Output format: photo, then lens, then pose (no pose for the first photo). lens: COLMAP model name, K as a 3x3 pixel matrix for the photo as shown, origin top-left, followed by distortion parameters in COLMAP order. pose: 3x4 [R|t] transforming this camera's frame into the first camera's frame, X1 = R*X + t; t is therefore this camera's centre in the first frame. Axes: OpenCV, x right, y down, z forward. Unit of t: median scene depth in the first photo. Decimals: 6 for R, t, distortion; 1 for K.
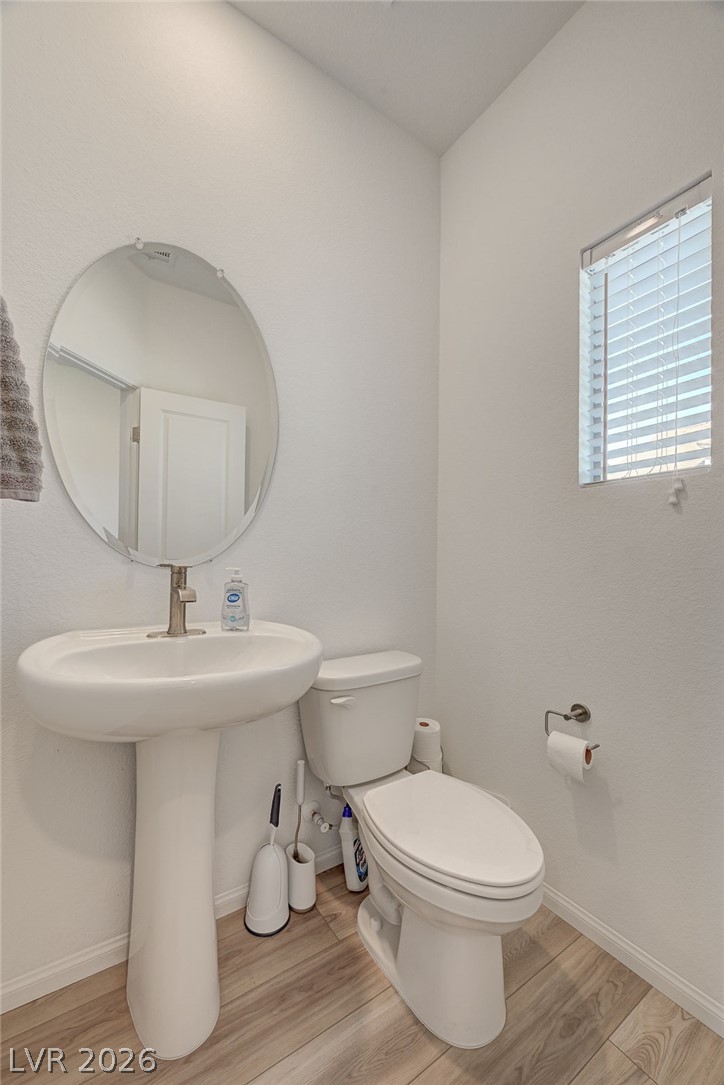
lens RADIAL K [[431.9, 0, 362.0], [0, 431.9, 542.5], [0, 0, 1]] dist [0.000076, -0.000094]
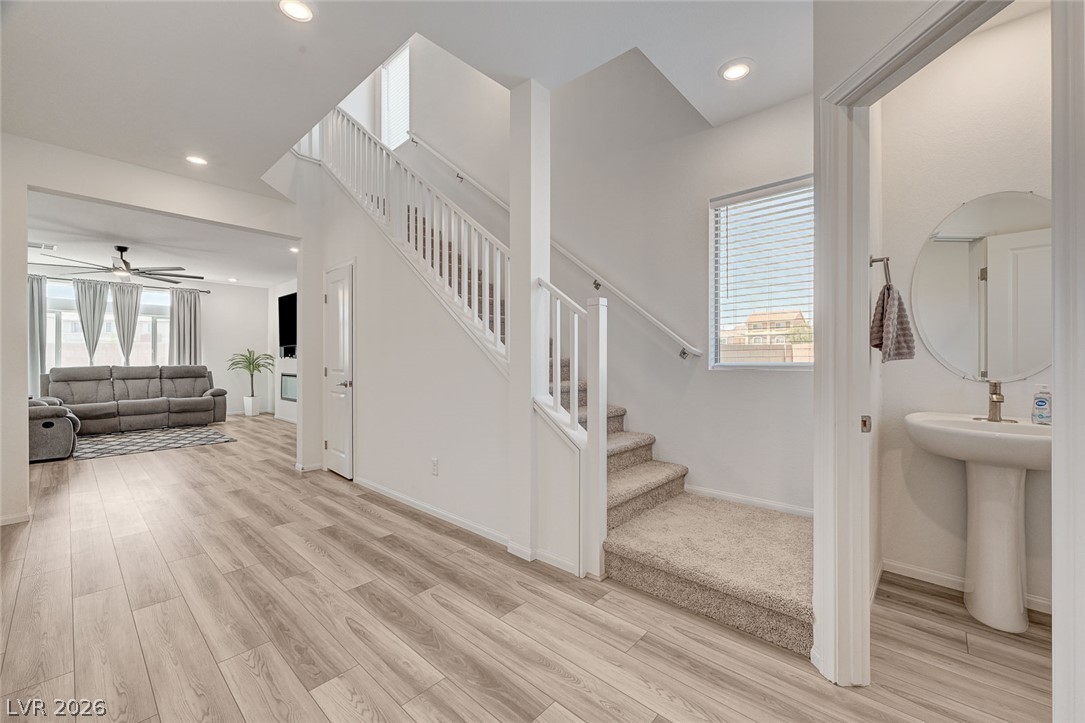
lens RADIAL K [[432.2, 0, 549.3], [0, 432.2, 364.9], [0, 0, 1]] dist [0.000483, 0.000308]
pose [[0.251345, 0.002438, -0.967894, 0.818274], [0.034465, 0.999340, 0.011467, -0.097292], [0.967284, -0.036241, 0.251095, -1.187187]]
